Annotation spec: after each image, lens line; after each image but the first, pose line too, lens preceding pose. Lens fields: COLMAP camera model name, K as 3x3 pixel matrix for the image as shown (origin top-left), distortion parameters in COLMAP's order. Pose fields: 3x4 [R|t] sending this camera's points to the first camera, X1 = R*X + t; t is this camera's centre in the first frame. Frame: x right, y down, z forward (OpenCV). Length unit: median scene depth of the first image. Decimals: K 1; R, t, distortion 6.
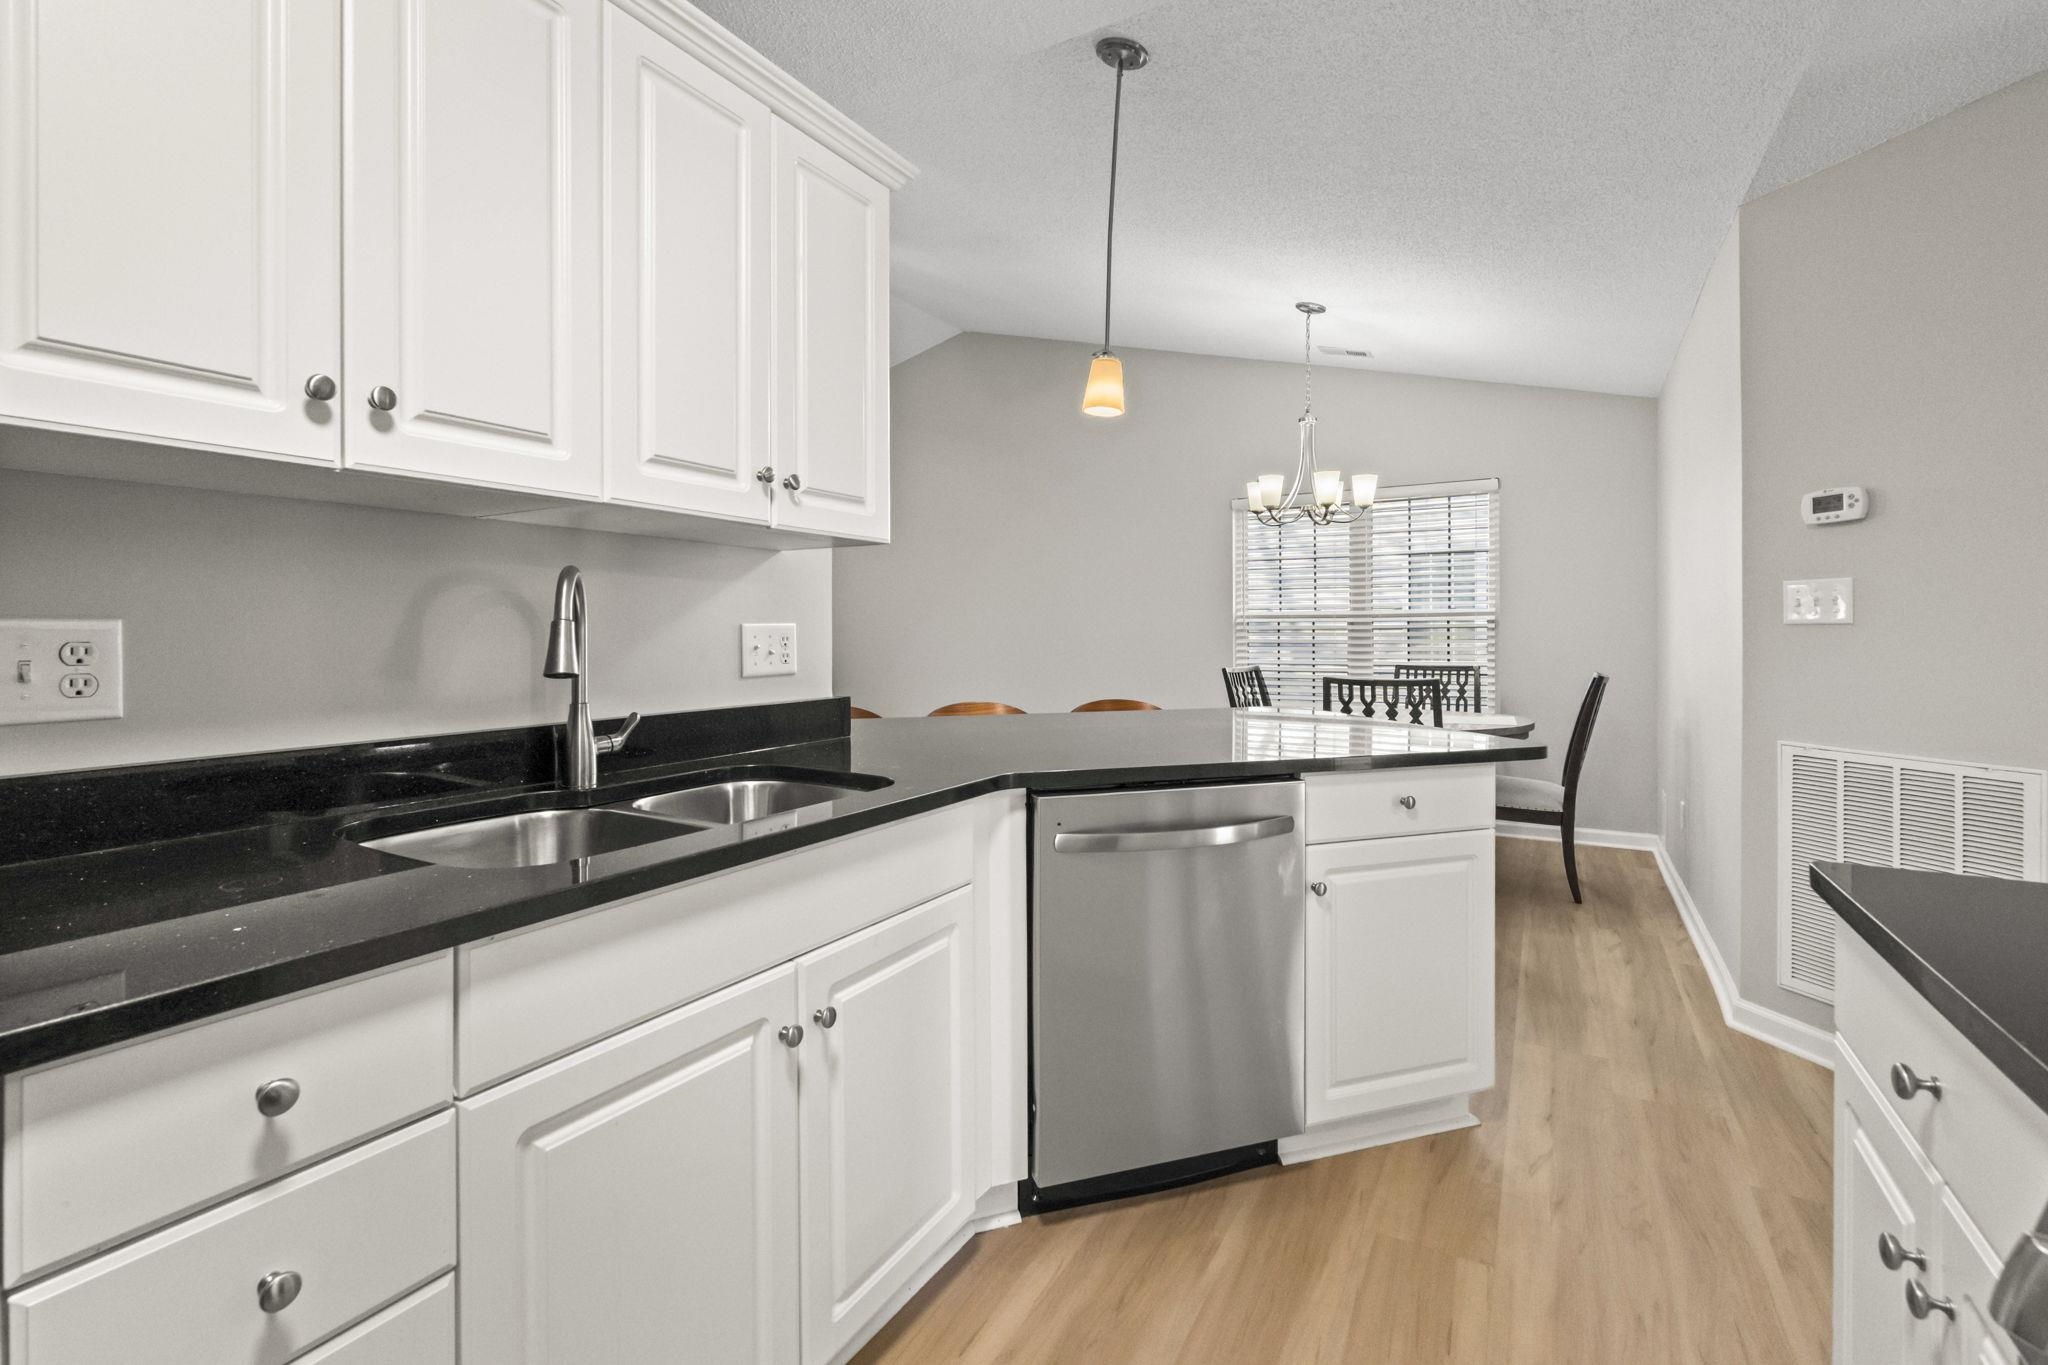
lens RADIAL K [[913.7, 0, 1010.3], [0, 913.7, 636.5], [0, 0, 1]] dist [-0.002220, -0.000399]
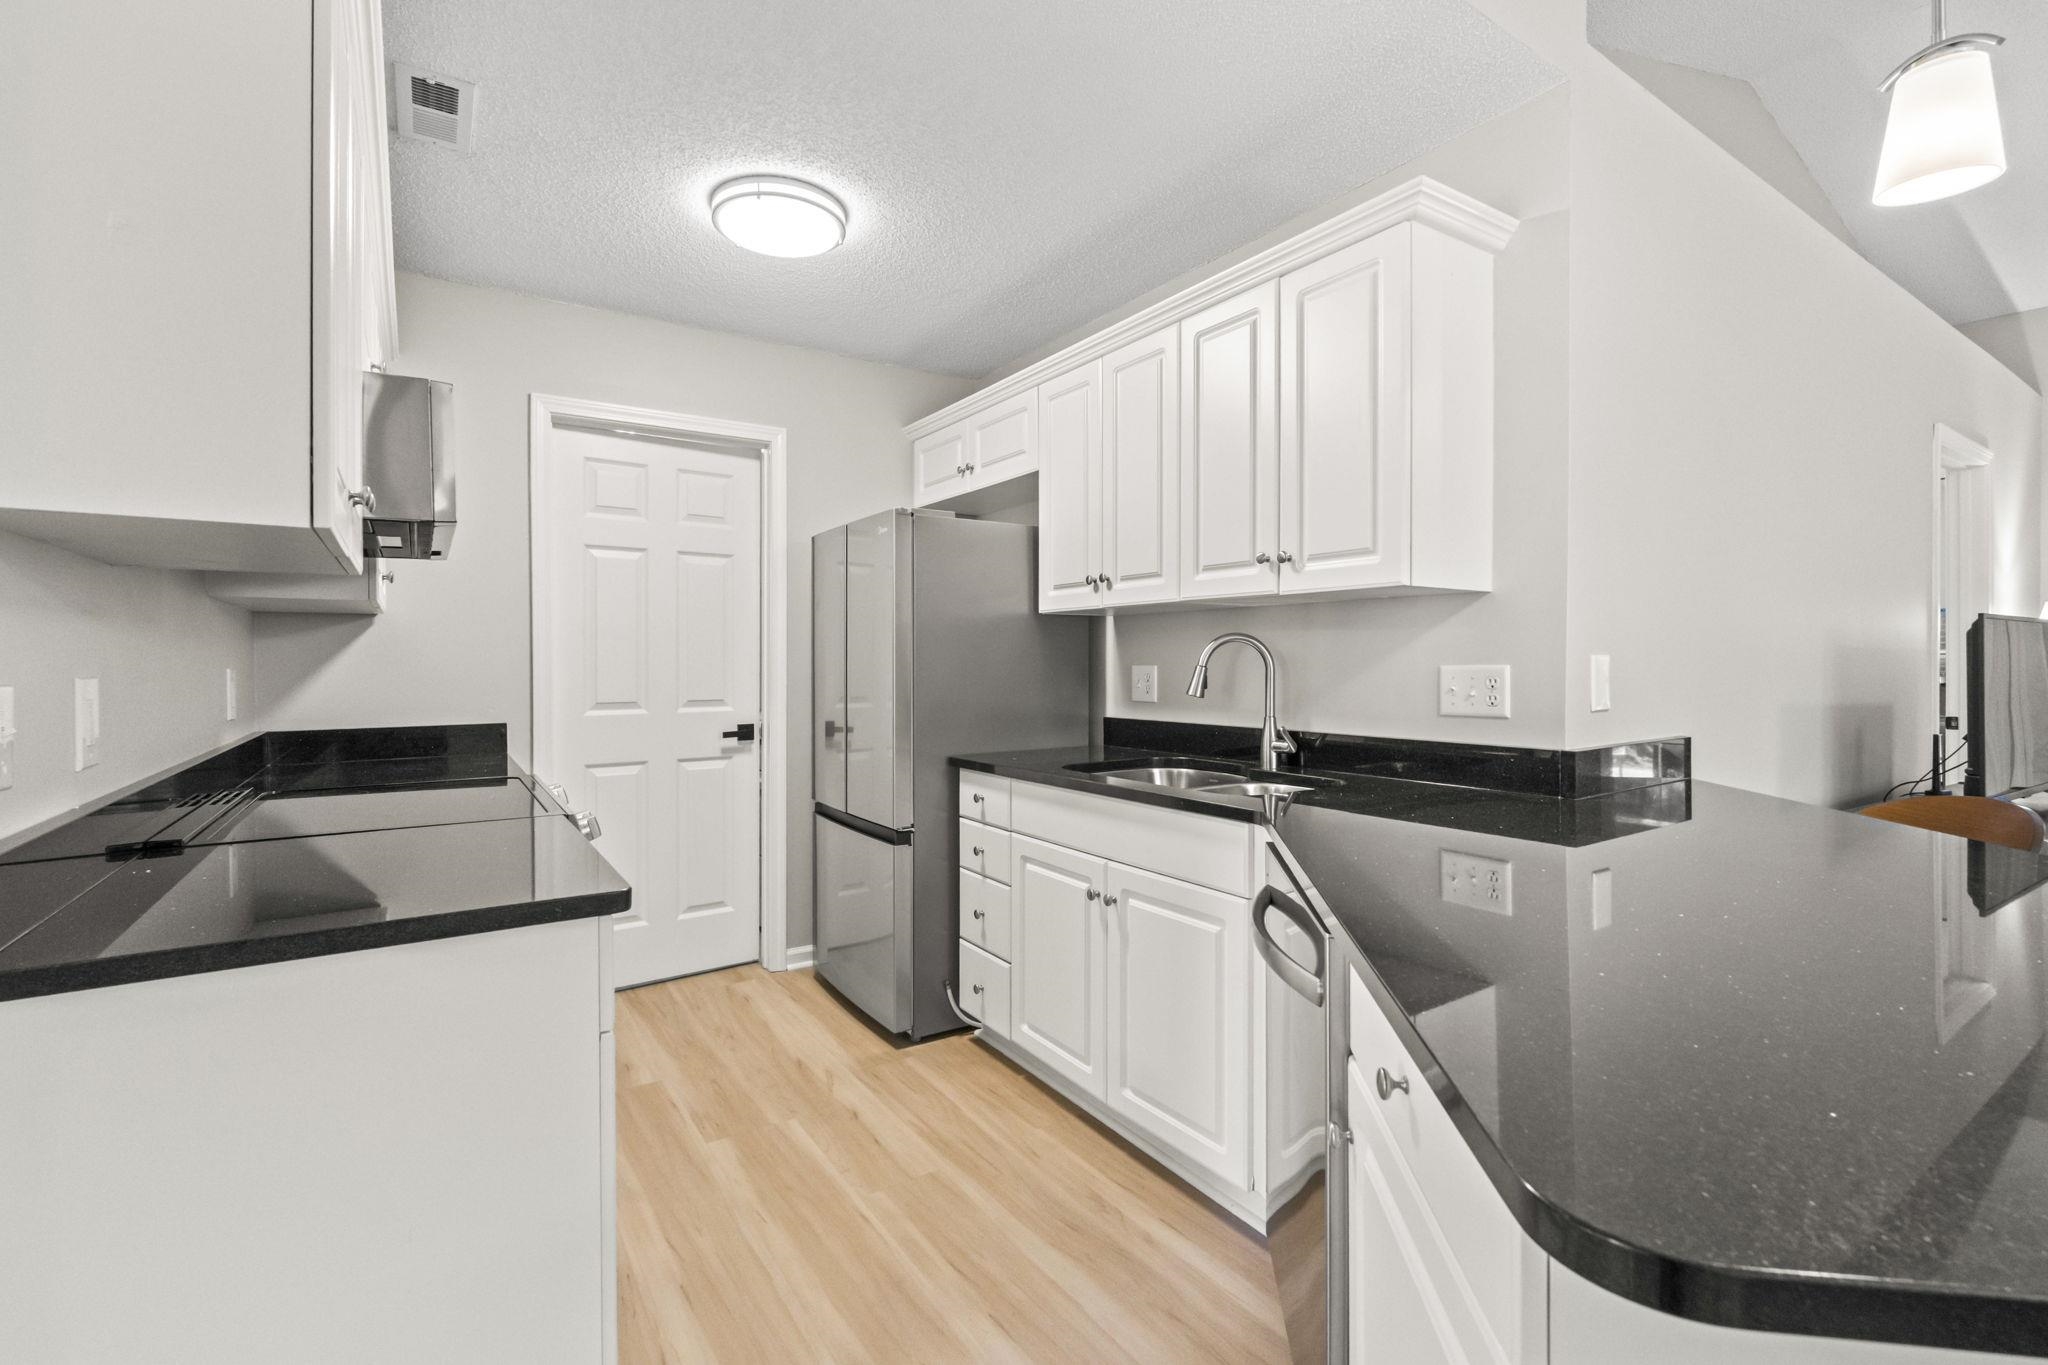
lens RADIAL K [[913.7, 0, 1010.3], [0, 913.7, 636.5], [0, 0, 1]] dist [-0.002220, -0.000399]
pose [[-0.446518, -0.027360, -0.894356, 1.153553], [-0.006442, 0.999605, -0.027364, -0.020207], [0.894751, -0.006457, -0.446518, 1.305521]]
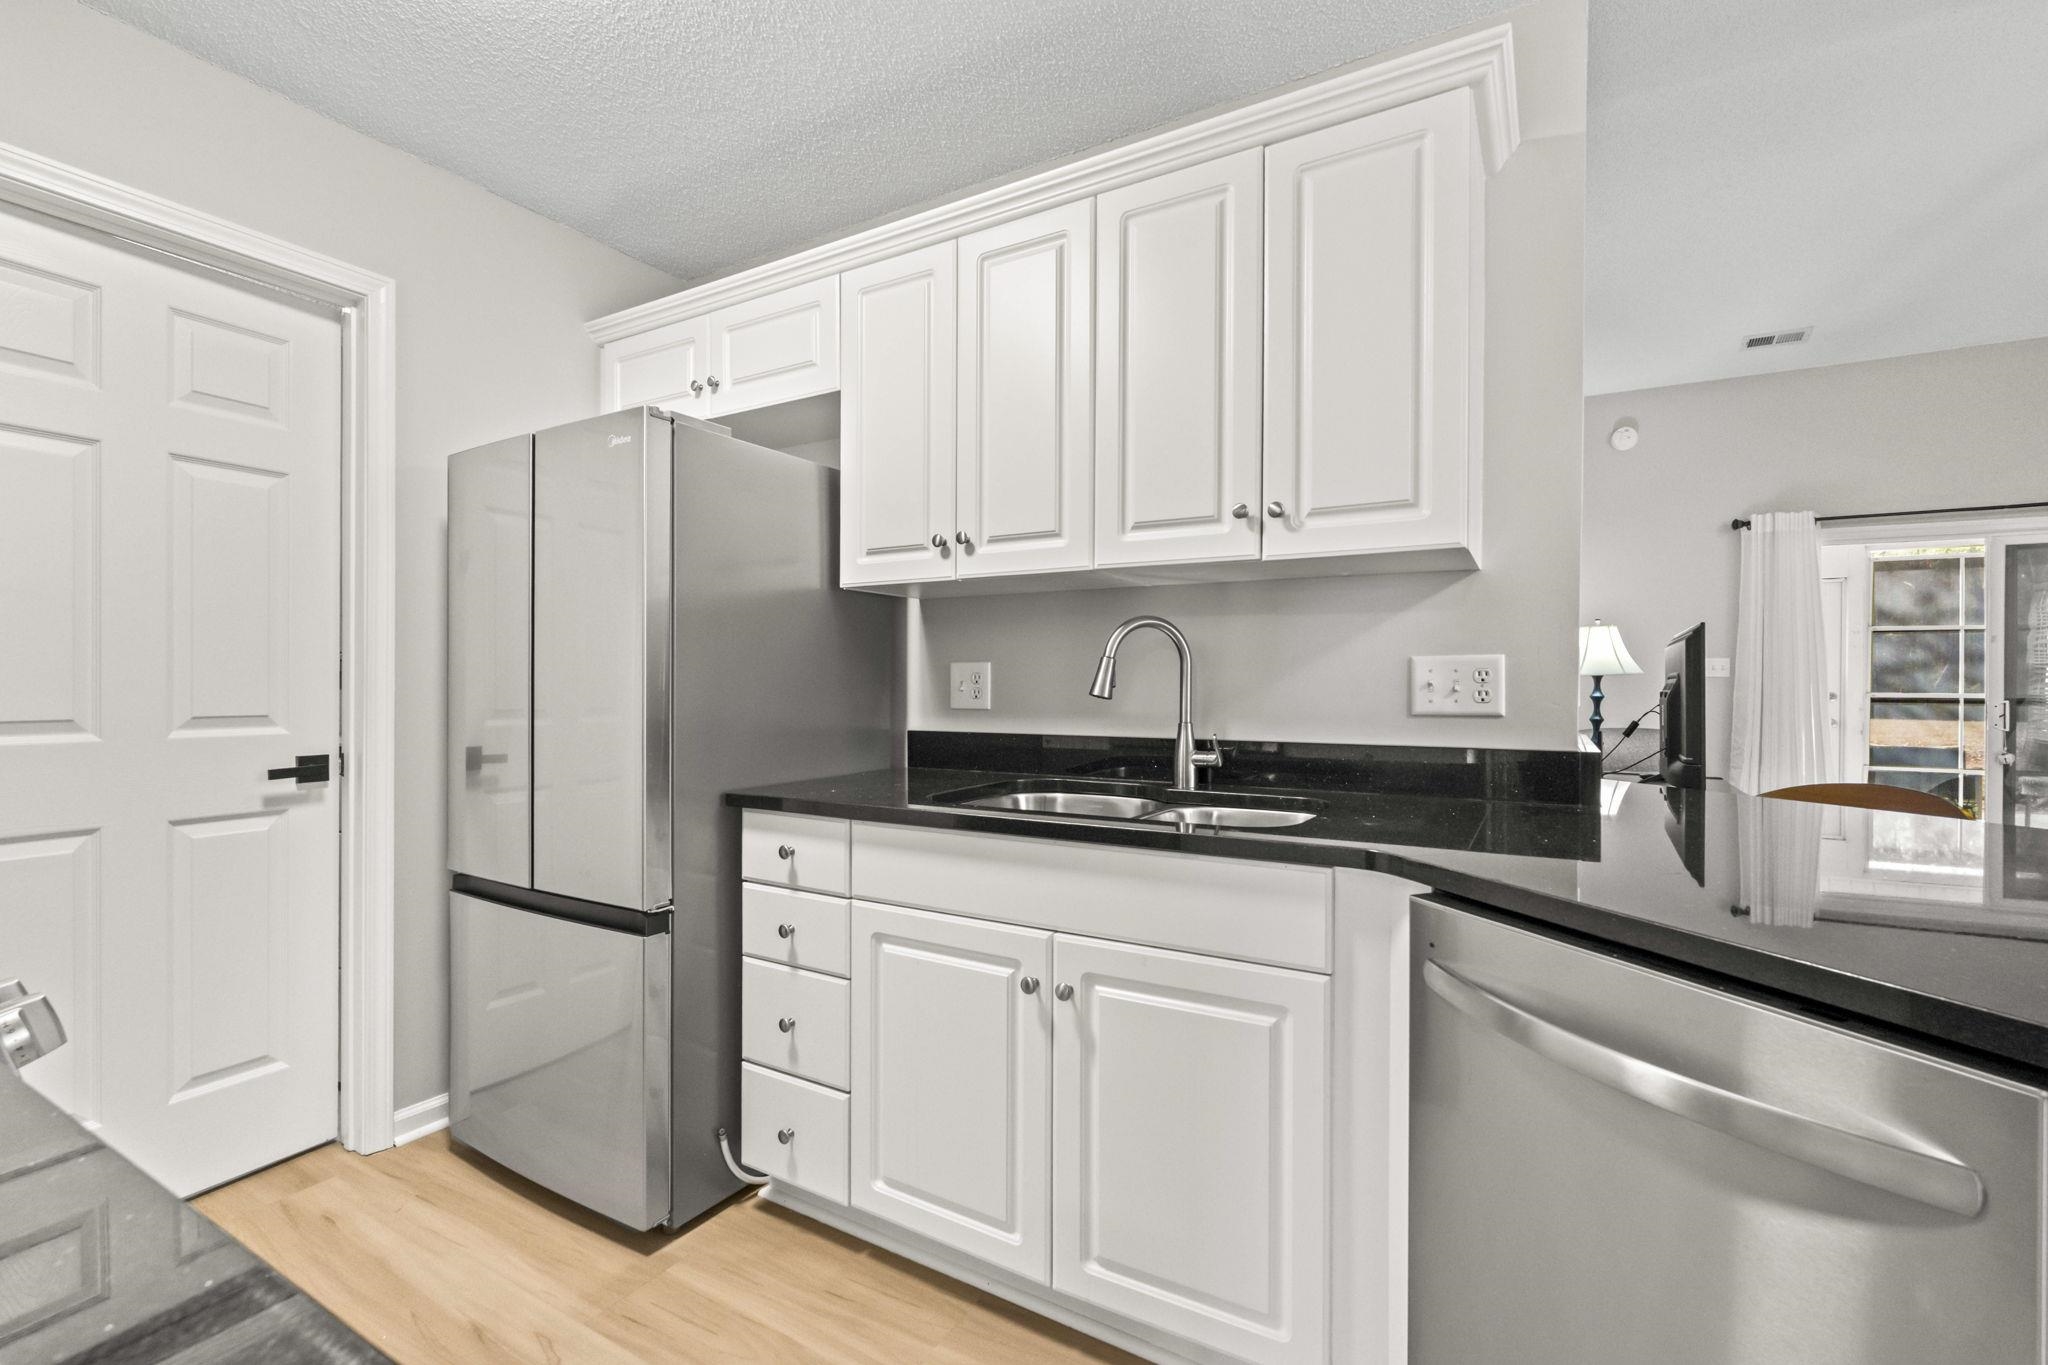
lens RADIAL K [[903.5, 0, 1021.1], [0, 903.5, 670.8], [0, 0, 1]] dist [-0.001443, -0.000037]
pose [[0.002931, -0.016011, -0.999868, 0.777375], [-0.009684, 0.999824, -0.016039, 0.023685], [0.999949, 0.009730, 0.002776, 0.768717]]
